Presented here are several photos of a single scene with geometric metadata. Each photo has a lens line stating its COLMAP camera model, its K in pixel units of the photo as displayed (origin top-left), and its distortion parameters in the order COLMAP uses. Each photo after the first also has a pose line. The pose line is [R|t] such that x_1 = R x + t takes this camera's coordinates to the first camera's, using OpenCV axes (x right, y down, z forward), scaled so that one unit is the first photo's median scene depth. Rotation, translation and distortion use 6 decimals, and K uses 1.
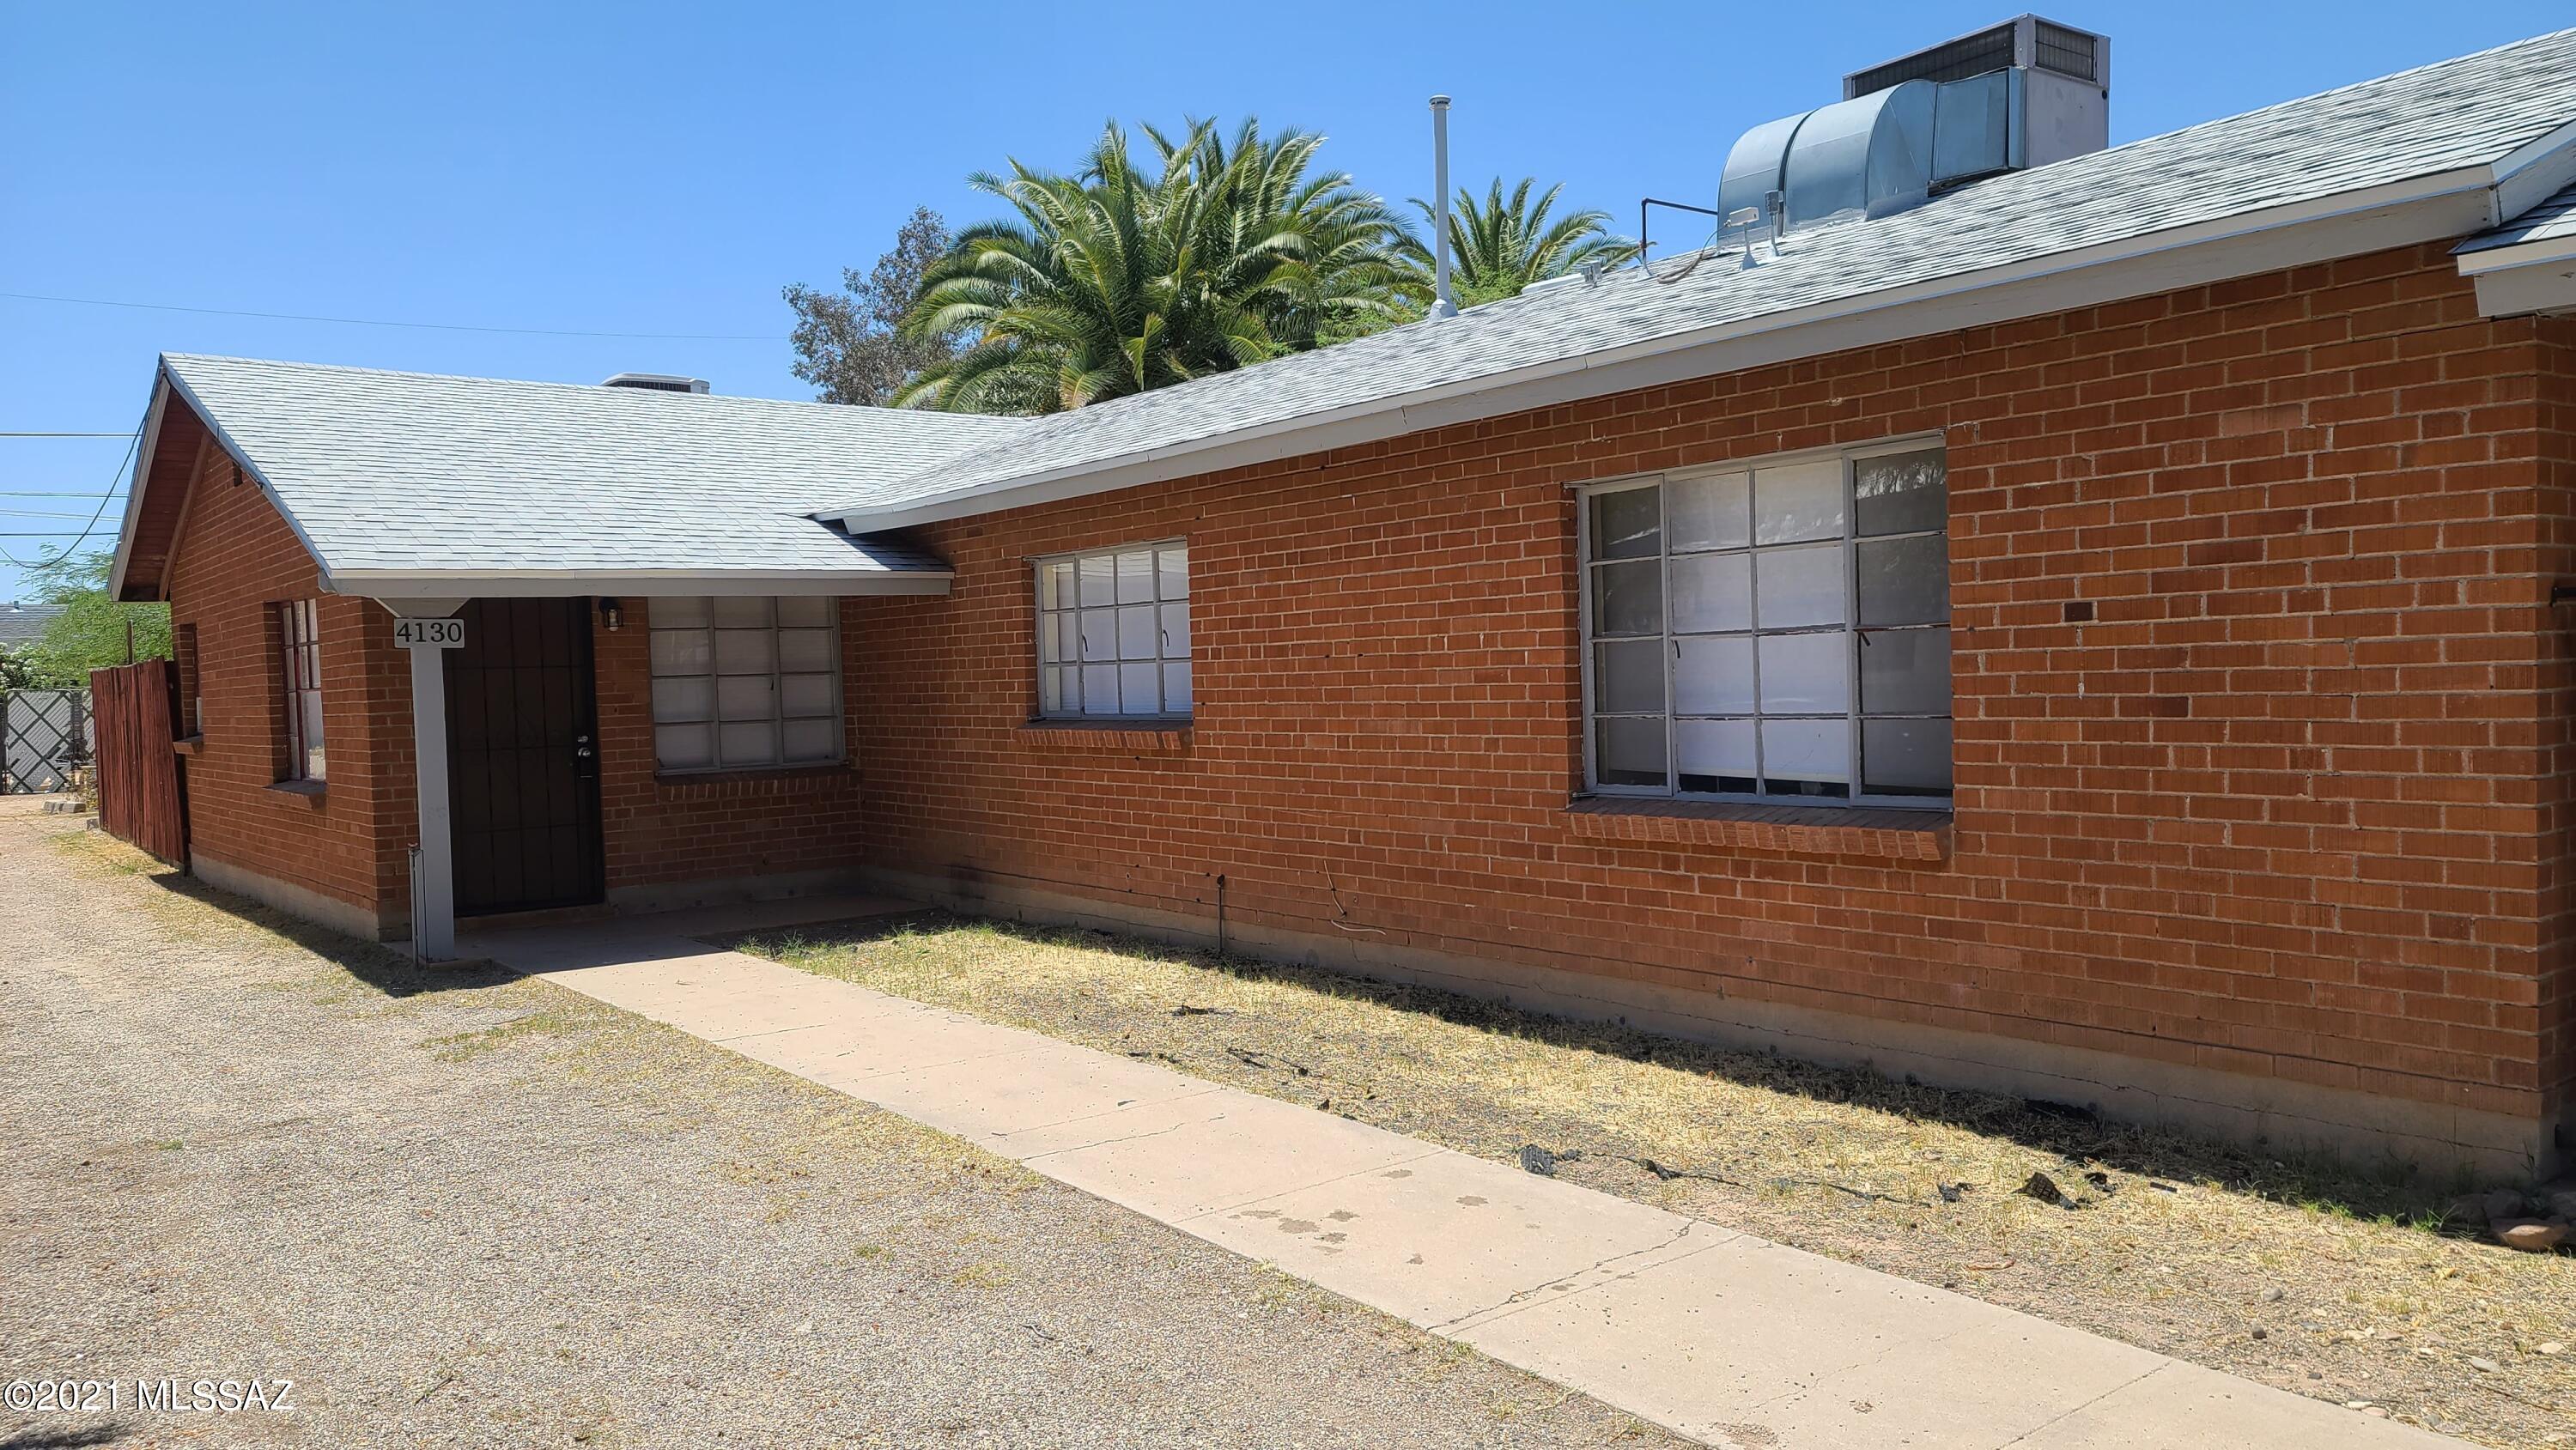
lens RADIAL K [[1977.8, 0, 1280.0], [0, 1977.8, 704.0], [0, 0, 1]] dist [0.103169, -0.025515]
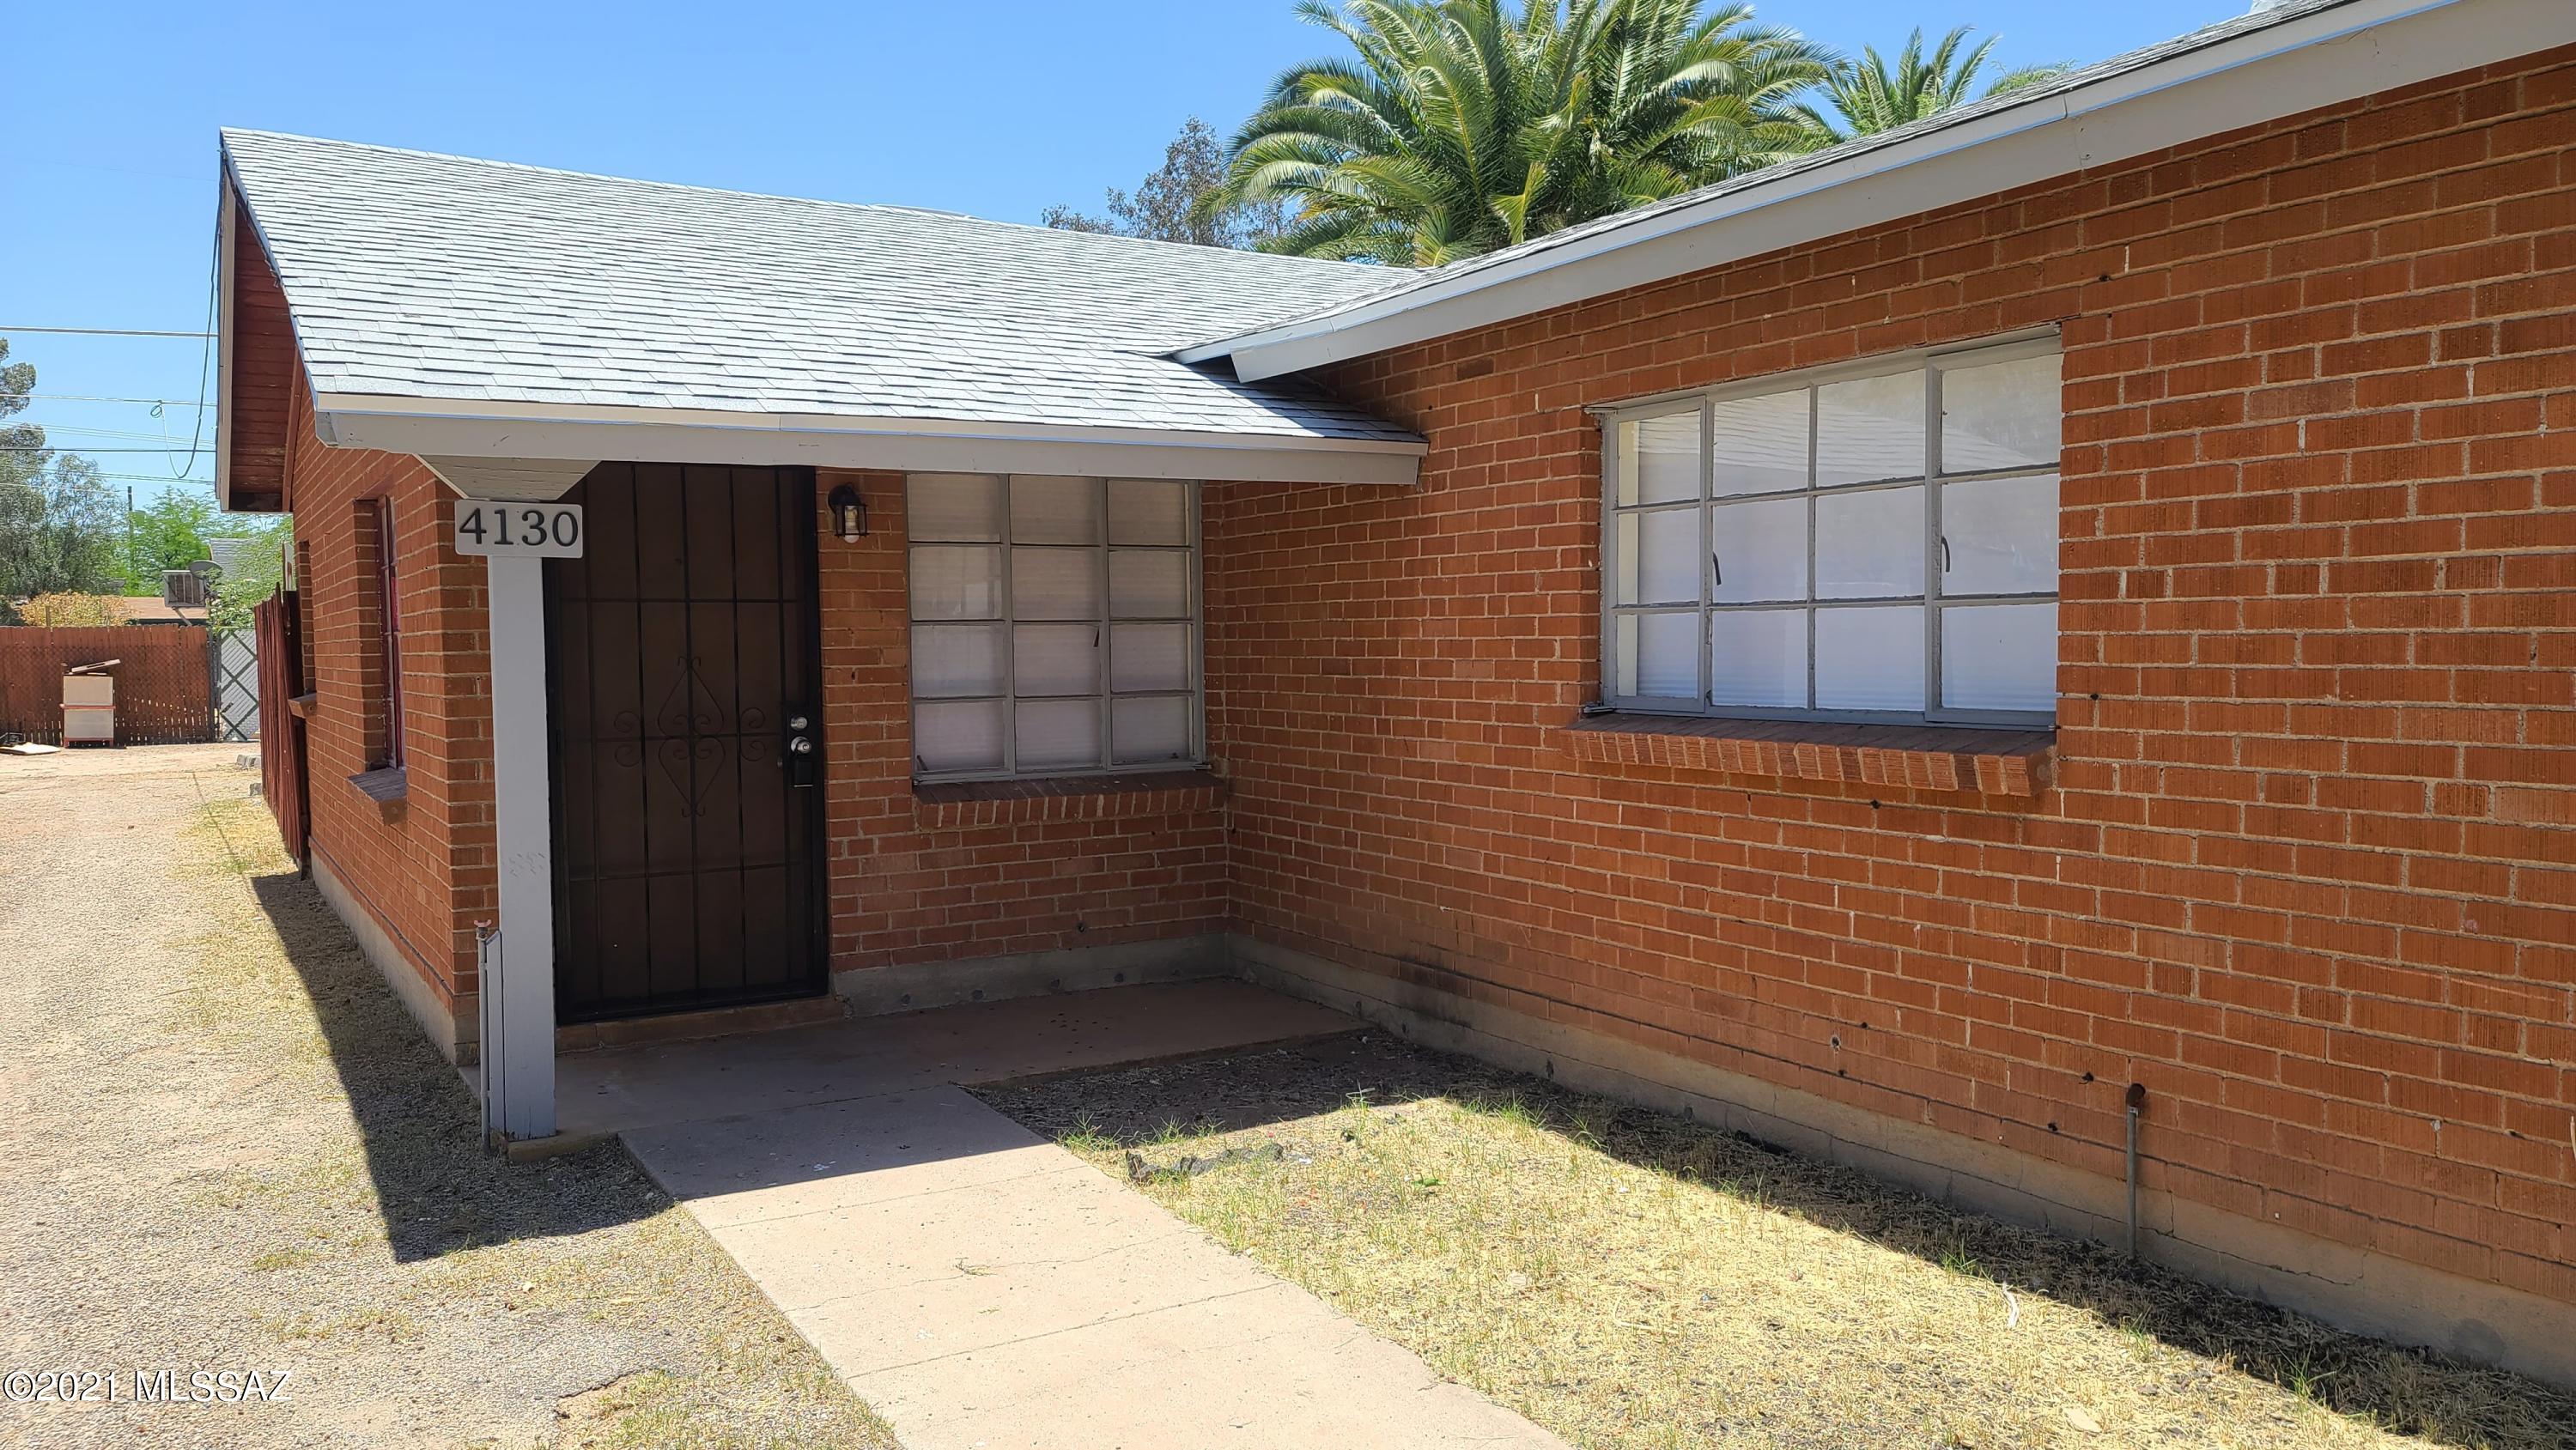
lens RADIAL K [[1977.8, 0, 1286.6], [0, 1977.8, 734.8], [0, 0, 1]] dist [0.103169, -0.025515]
pose [[0.993426, 0.024186, -0.111893, -0.135536], [-0.020230, 0.999134, 0.036364, -0.003613], [0.112676, -0.033862, 0.993055, 0.422771]]
